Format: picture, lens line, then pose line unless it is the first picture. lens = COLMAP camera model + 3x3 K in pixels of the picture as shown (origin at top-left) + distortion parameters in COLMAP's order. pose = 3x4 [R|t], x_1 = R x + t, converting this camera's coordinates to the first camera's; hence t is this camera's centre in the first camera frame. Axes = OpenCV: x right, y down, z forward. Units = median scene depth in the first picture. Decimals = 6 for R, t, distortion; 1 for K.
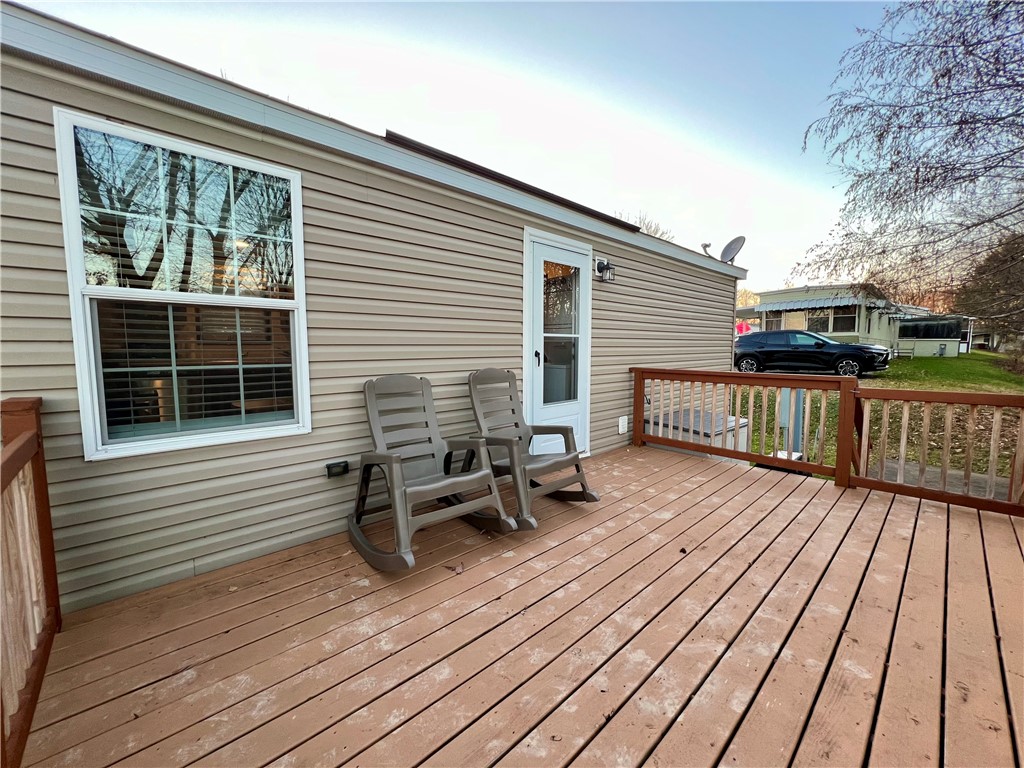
lens RADIAL K [[404.9, 0, 513.7], [0, 404.9, 381.2], [0, 0, 1]] dist [0.003323, 0.000423]
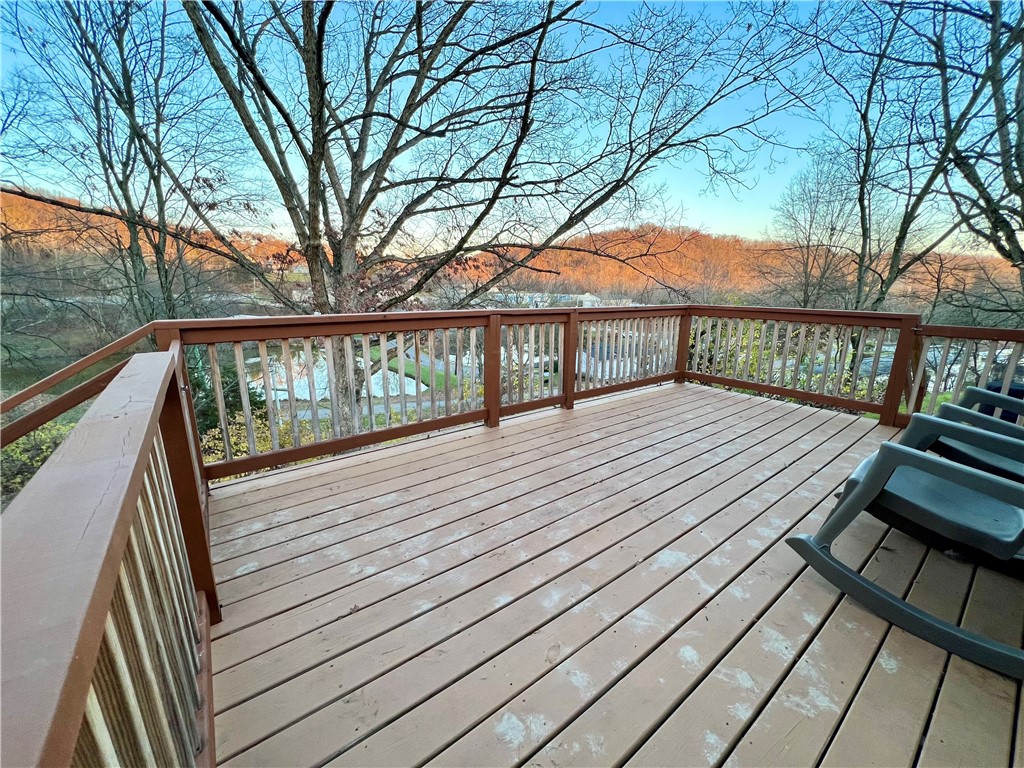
lens RADIAL K [[404.9, 0, 512.3], [0, 404.9, 384.1], [0, 0, 1]] dist [0.003323, 0.000423]
pose [[-0.995110, -0.033740, 0.092831, 0.717772], [-0.001480, 0.944838, 0.327533, -0.150181], [-0.098761, 0.325794, -0.940268, 1.930650]]
